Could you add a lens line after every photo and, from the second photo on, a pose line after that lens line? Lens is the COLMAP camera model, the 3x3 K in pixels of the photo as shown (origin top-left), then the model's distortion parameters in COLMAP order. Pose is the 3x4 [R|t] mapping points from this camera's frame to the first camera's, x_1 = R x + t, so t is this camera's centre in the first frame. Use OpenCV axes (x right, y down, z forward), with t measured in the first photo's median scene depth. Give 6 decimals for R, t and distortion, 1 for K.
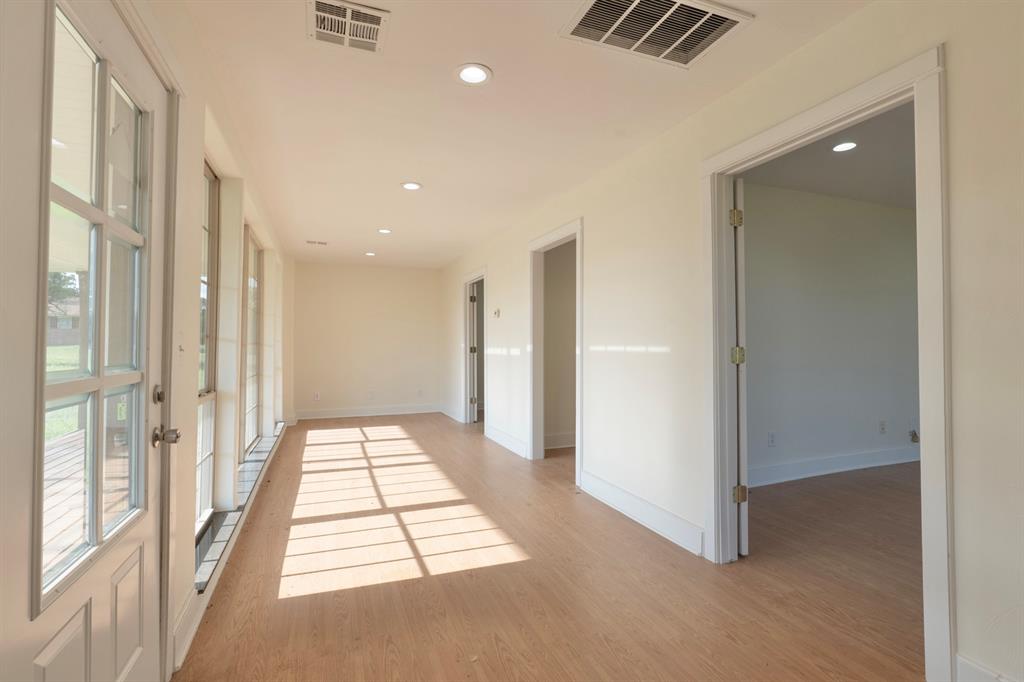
lens RADIAL K [[482.2, 0, 514.2], [0, 482.2, 338.5], [0, 0, 1]] dist [-0.001071, -0.000209]
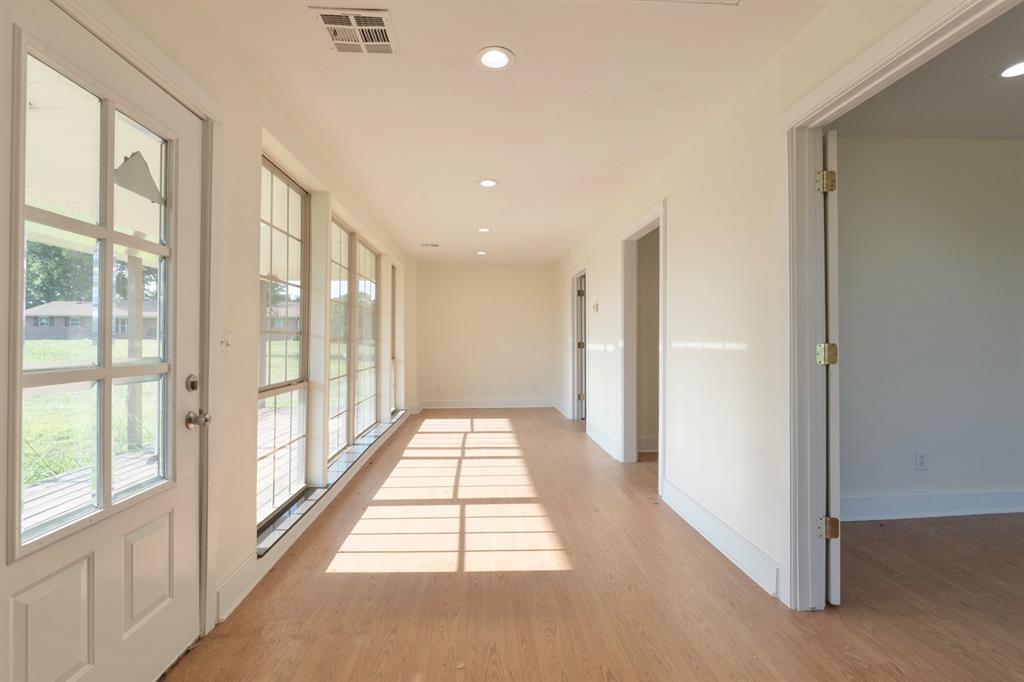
lens RADIAL K [[478.6, 0, 509.3], [0, 478.6, 339.1], [0, 0, 1]] dist [-0.004040, 0.000266]
pose [[0.950943, -0.000075, -0.309366, 0.187357], [0.003552, 0.999937, 0.010675, -0.000158], [0.309346, -0.011250, 0.950883, 0.078104]]
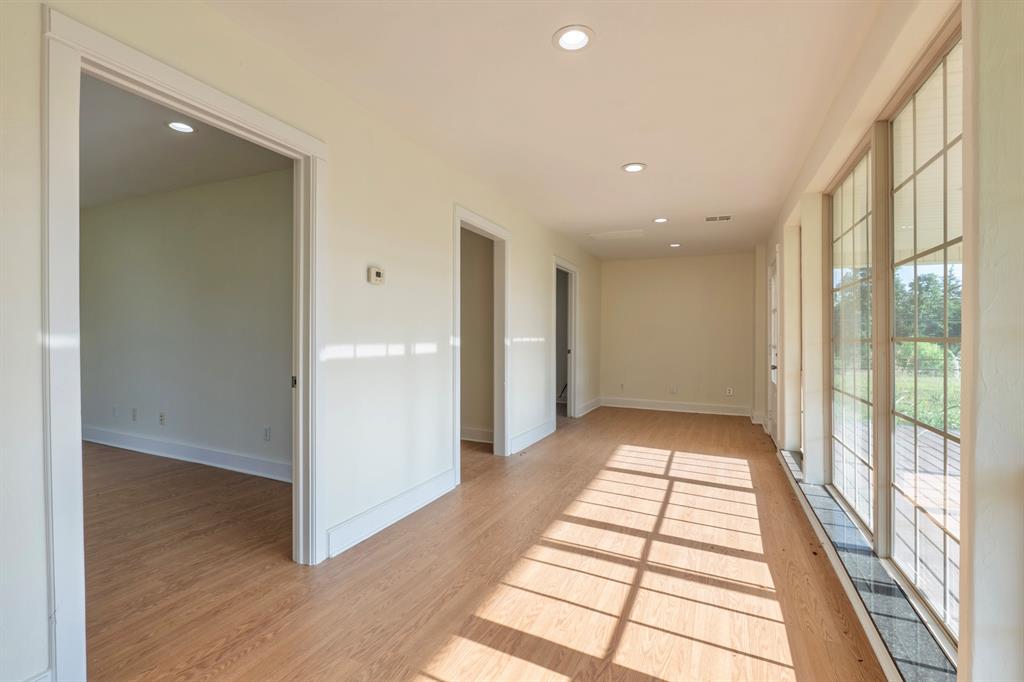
lens RADIAL K [[482.2, 0, 514.2], [0, 482.2, 338.5], [0, 0, 1]] dist [-0.001071, -0.000209]
pose [[-0.714293, -0.005564, 0.699825, -0.944680], [-0.012452, 0.999911, -0.004760, 0.029090], [-0.699736, -0.012115, -0.714299, 2.458924]]
